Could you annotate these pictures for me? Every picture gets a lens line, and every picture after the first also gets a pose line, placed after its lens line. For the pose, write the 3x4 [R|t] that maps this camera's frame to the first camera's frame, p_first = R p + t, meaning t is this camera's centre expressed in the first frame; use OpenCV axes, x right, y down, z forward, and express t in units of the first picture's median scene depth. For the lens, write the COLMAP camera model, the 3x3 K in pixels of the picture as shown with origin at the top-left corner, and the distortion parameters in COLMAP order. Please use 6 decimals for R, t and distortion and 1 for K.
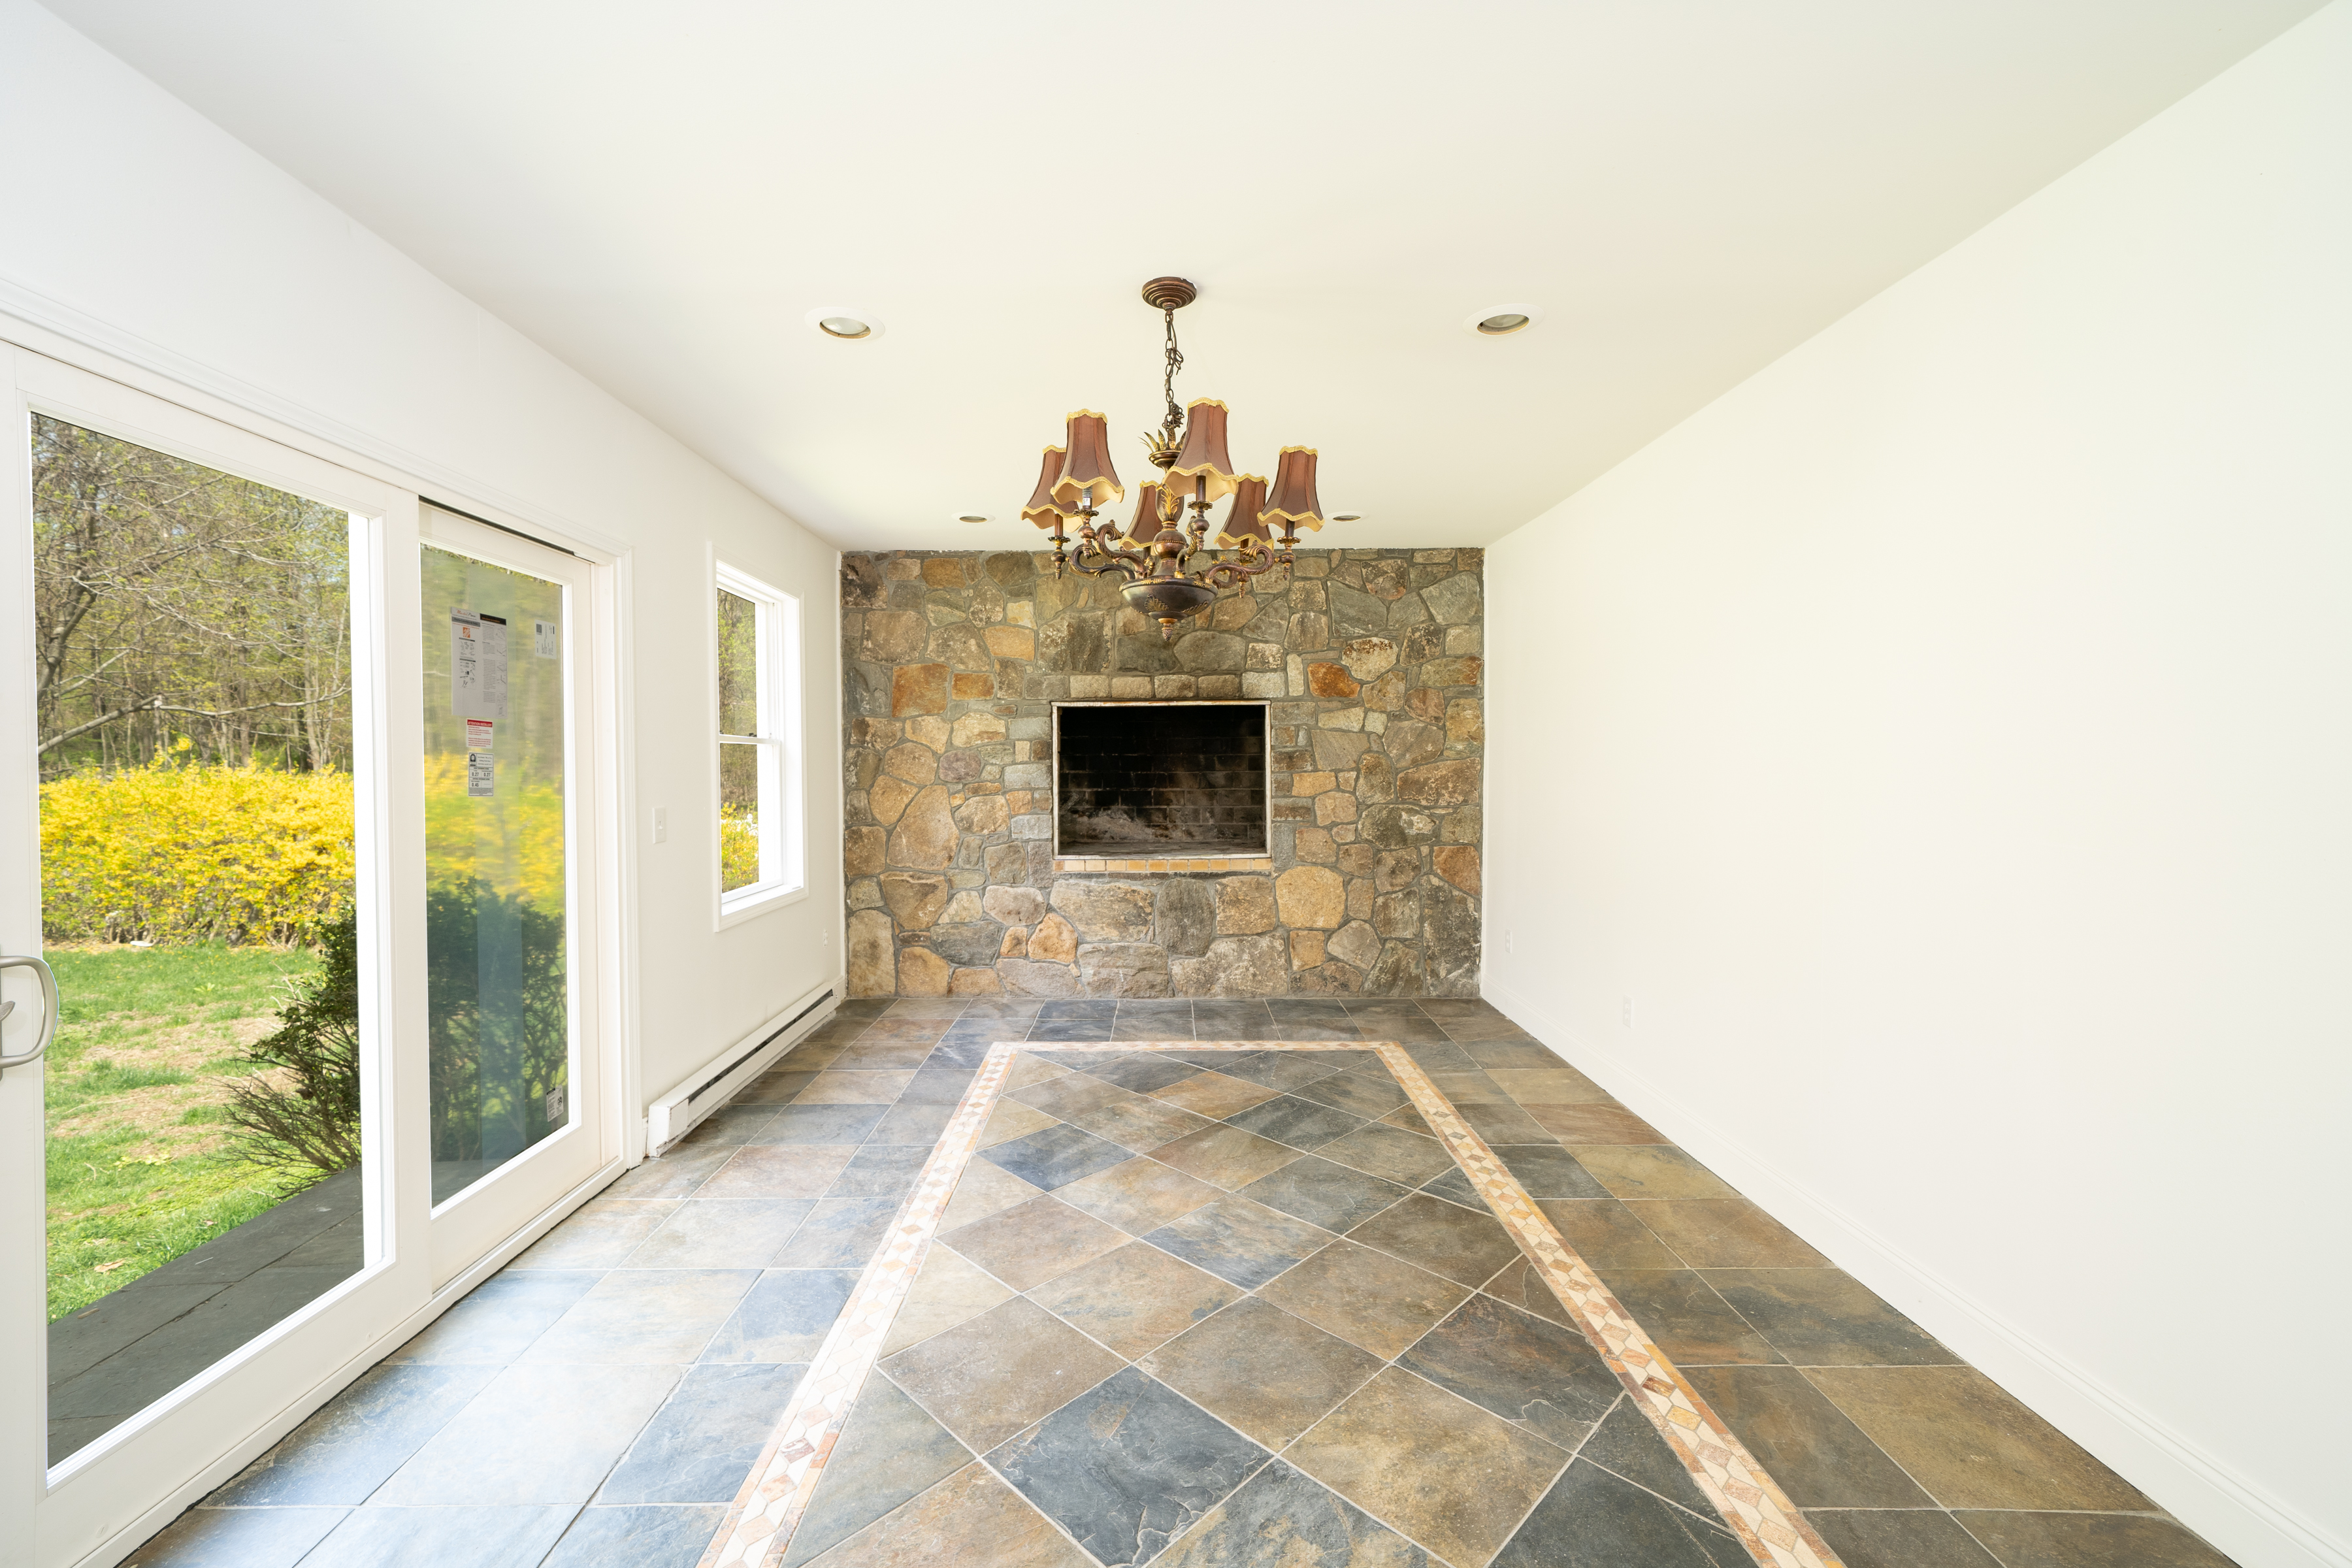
lens RADIAL K [[954.1, 0, 1150.8], [0, 954.1, 781.6], [0, 0, 1]] dist [-0.000289, -0.000060]
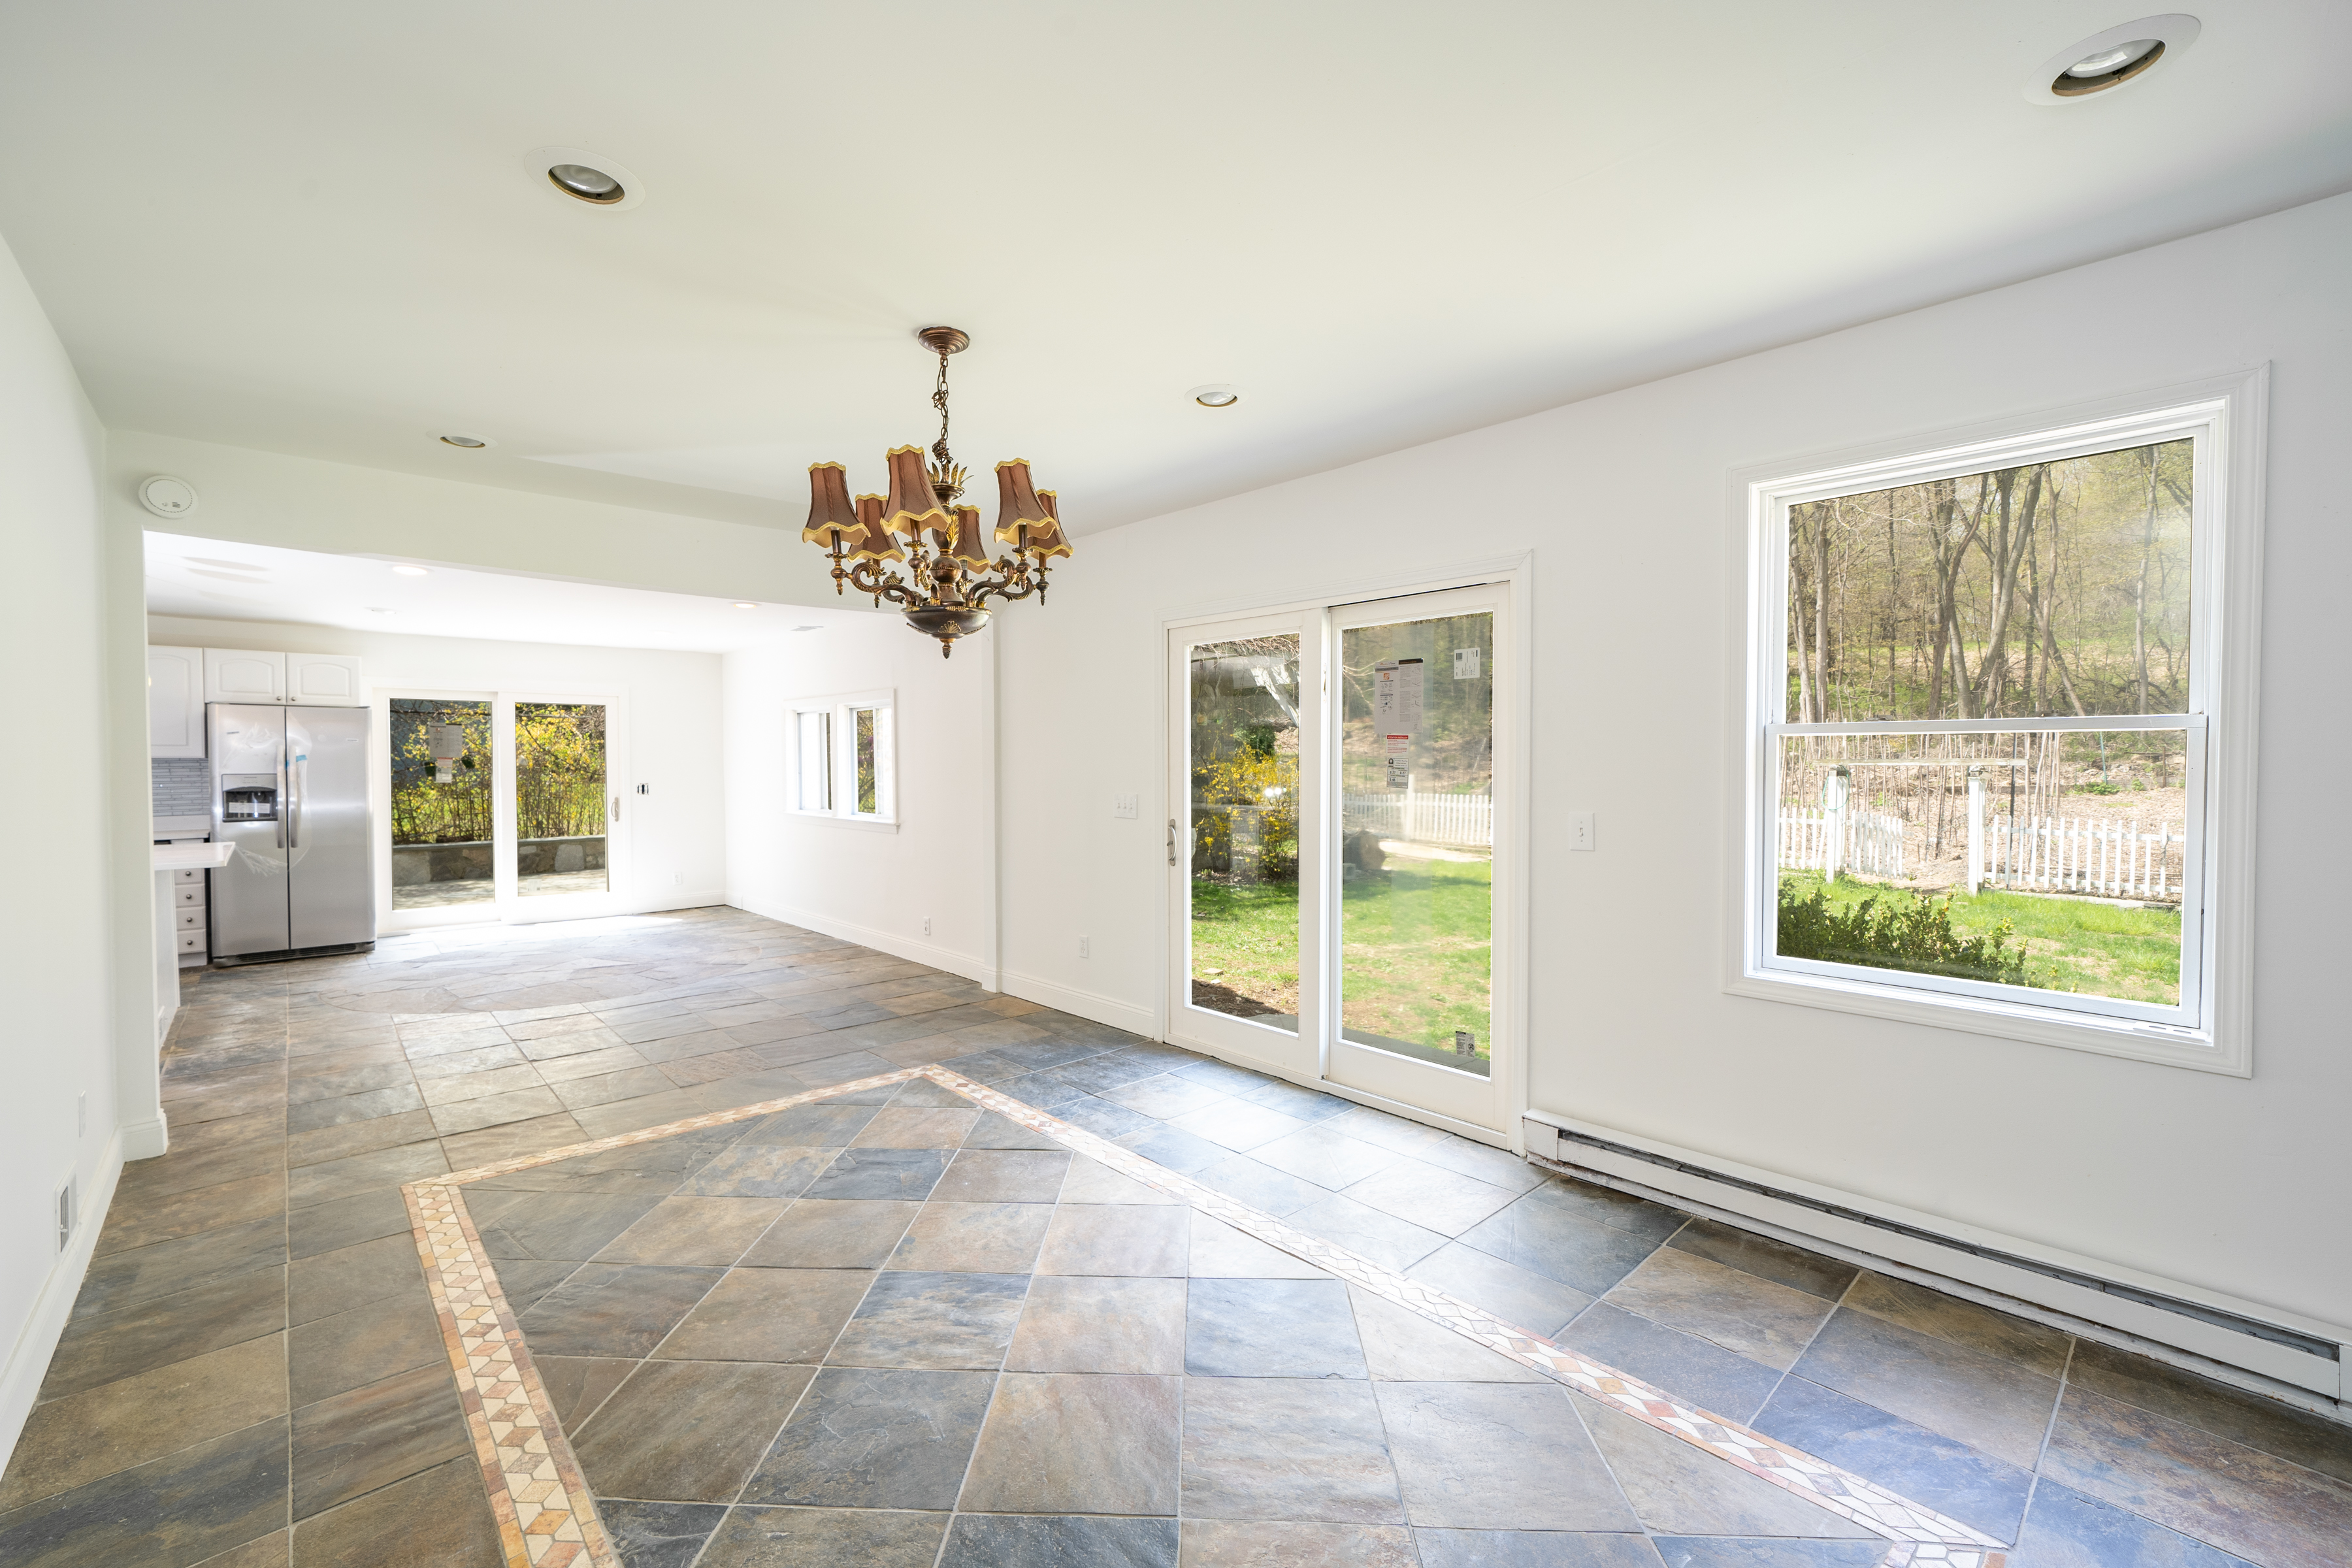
lens RADIAL K [[954.1, 0, 1150.8], [0, 954.1, 781.6], [0, 0, 1]] dist [-0.000289, -0.000060]
pose [[-0.735023, 0.016320, -0.677846, 0.275727], [-0.010089, 0.999336, 0.035000, -0.020633], [0.677968, 0.032564, -0.734370, 0.915017]]
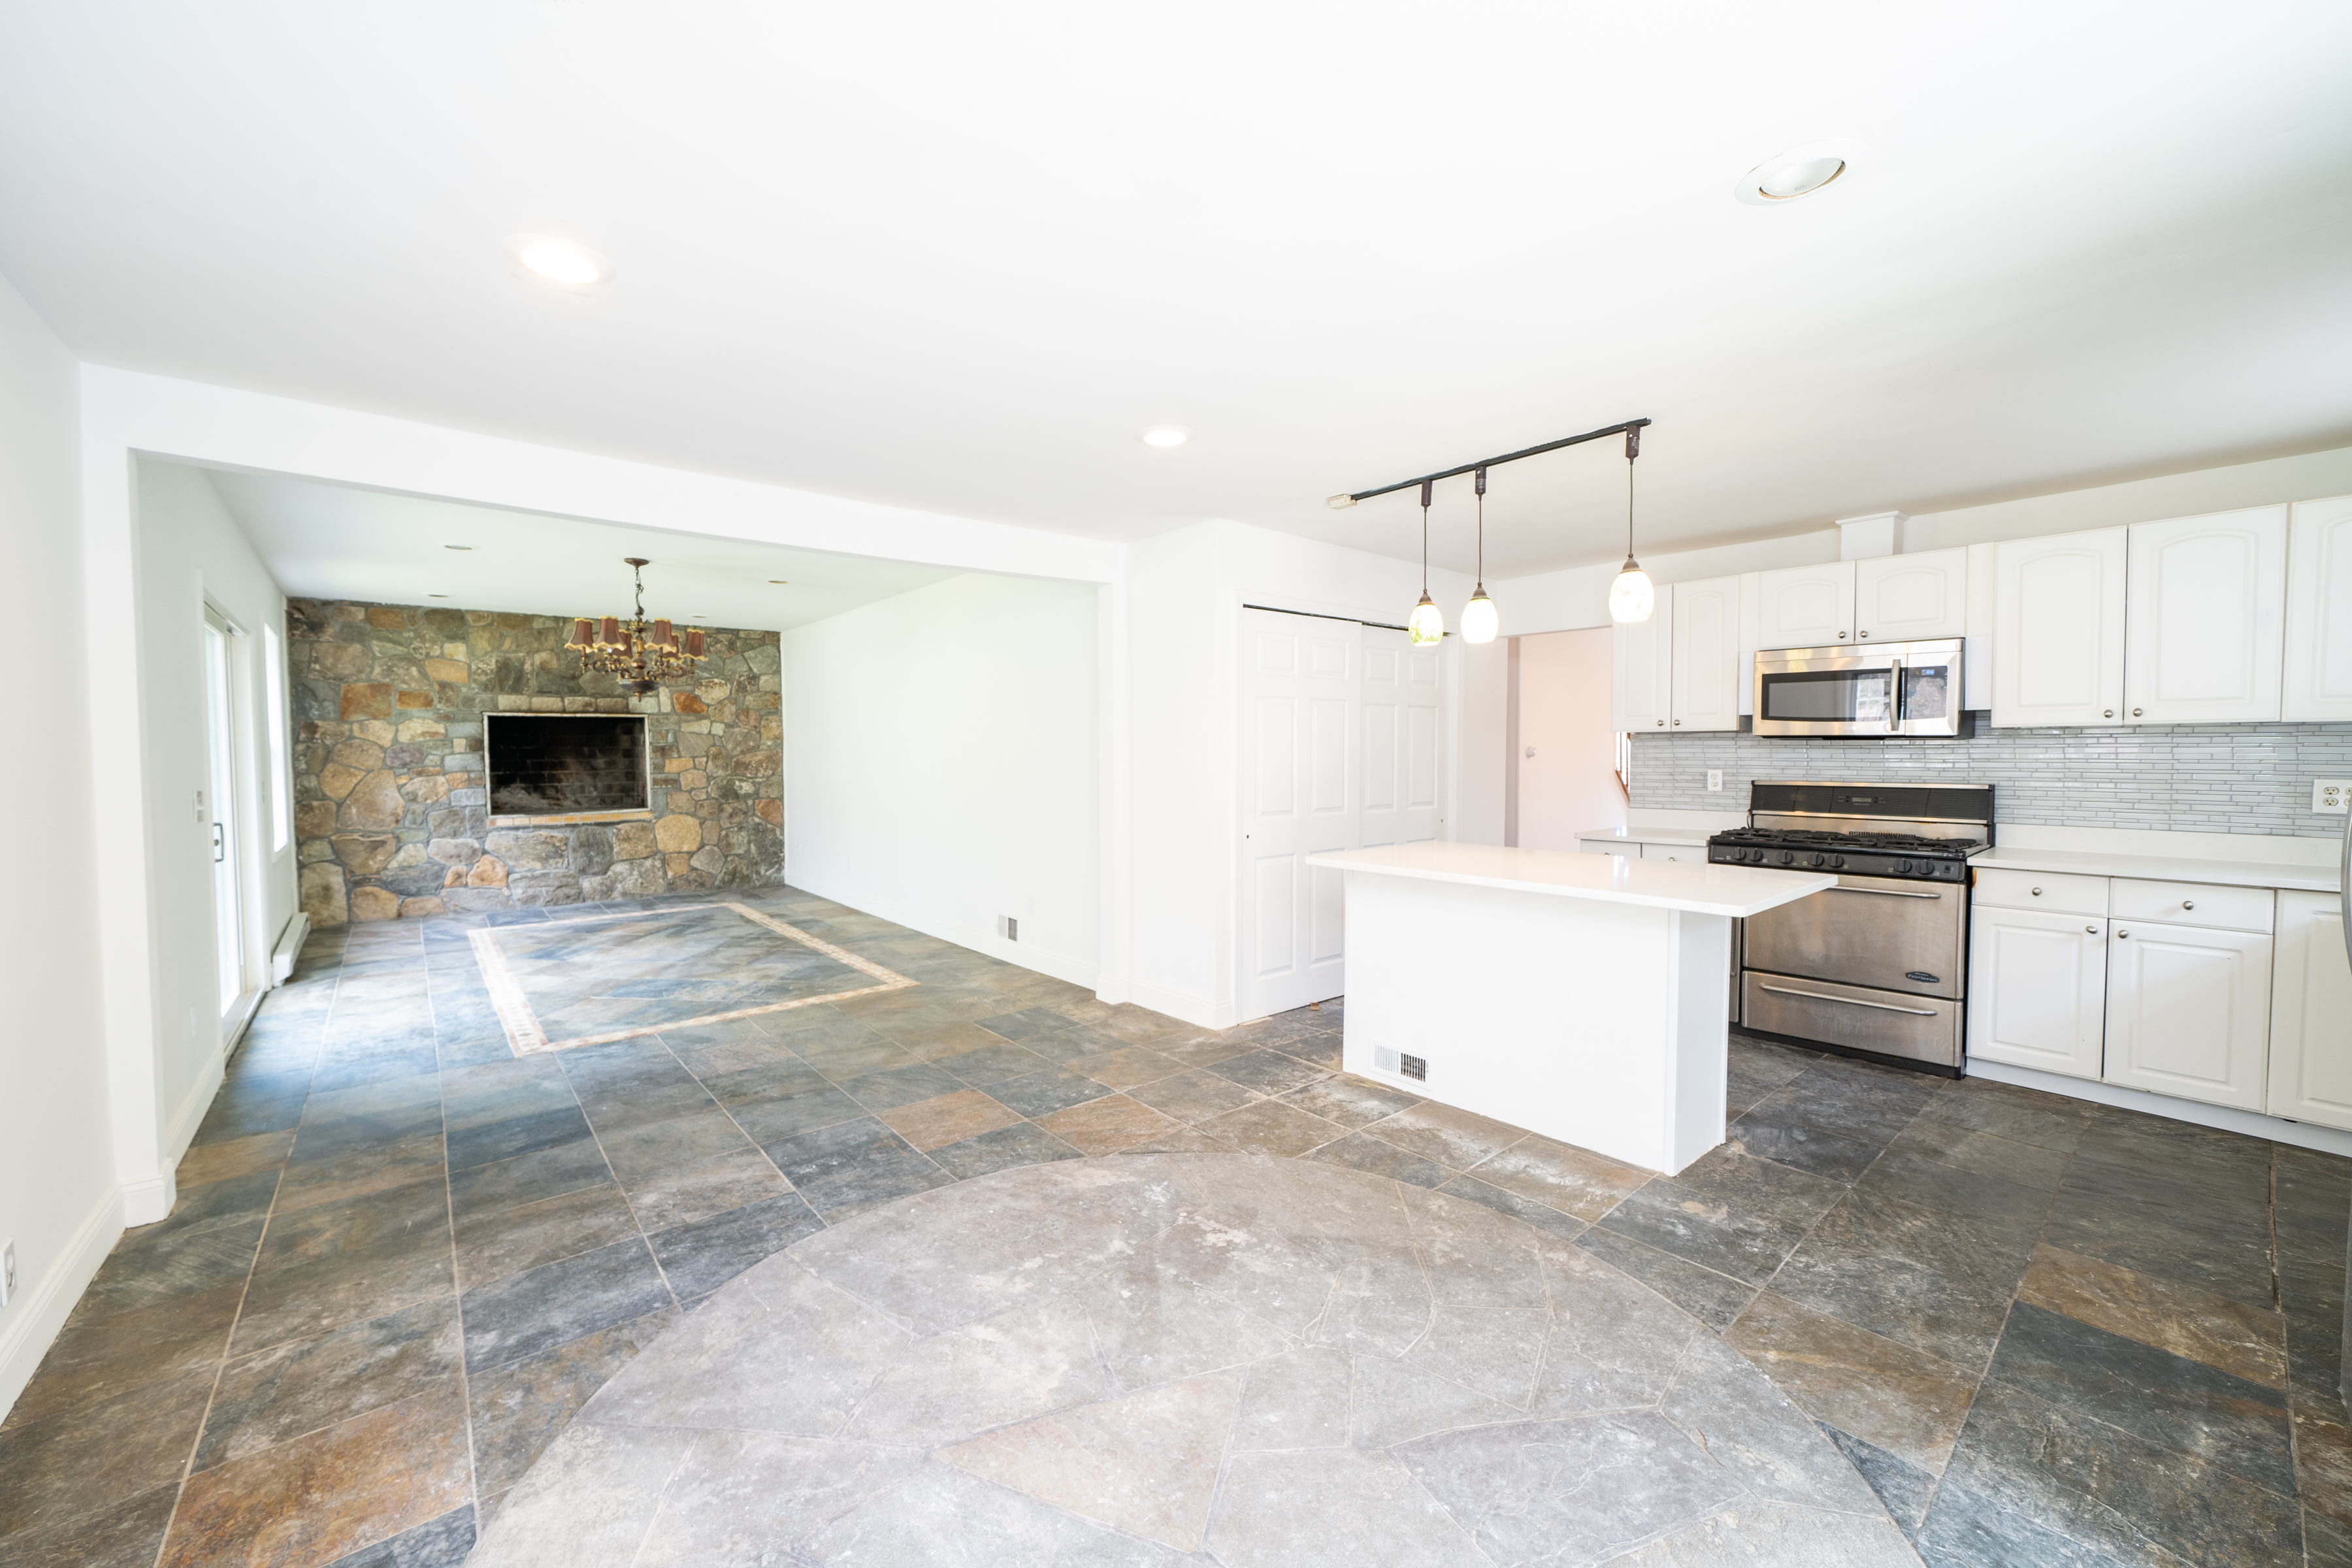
lens RADIAL K [[906.1, 0, 1160.3], [0, 906.1, 781.9], [0, 0, 1]] dist [-0.005770, 0.000251]
pose [[0.758061, -0.025684, 0.651677, -0.223515], [0.018192, 0.999668, 0.018238, 0.018231], [-0.651930, -0.001970, 0.758277, -0.750156]]
